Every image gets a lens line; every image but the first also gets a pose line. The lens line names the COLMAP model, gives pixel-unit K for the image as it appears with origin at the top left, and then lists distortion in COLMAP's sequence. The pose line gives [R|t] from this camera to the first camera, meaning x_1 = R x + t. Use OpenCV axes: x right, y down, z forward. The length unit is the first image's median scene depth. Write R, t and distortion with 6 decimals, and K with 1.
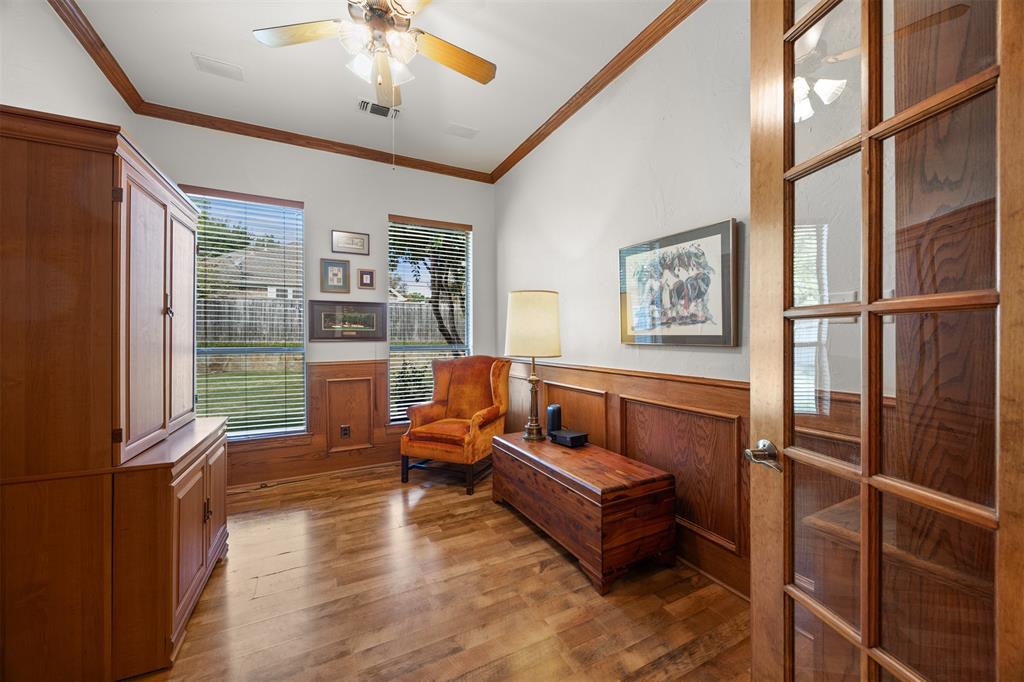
lens RADIAL K [[391.7, 0, 515.0], [0, 391.7, 341.5], [0, 0, 1]] dist [-0.002955, -0.000266]
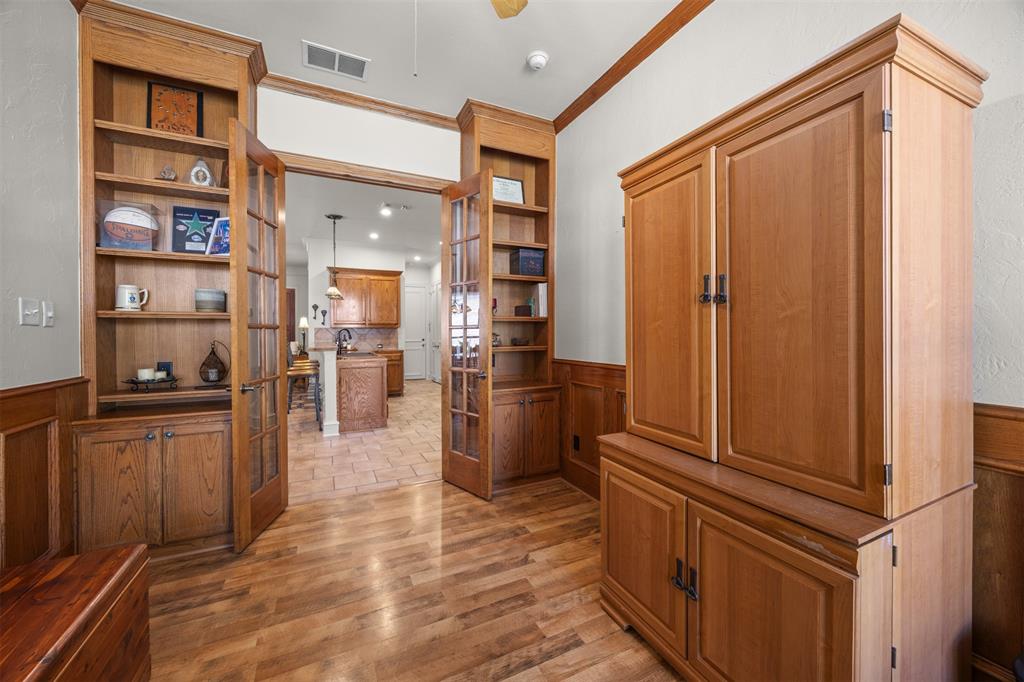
lens RADIAL K [[391.7, 0, 512.0], [0, 391.7, 334.3], [0, 0, 1]] dist [-0.002955, -0.000266]
pose [[-0.999515, 0.011066, 0.029096, -0.622711], [0.011321, 0.999899, 0.008597, -0.015932], [-0.028998, 0.008922, -0.999540, 2.112340]]
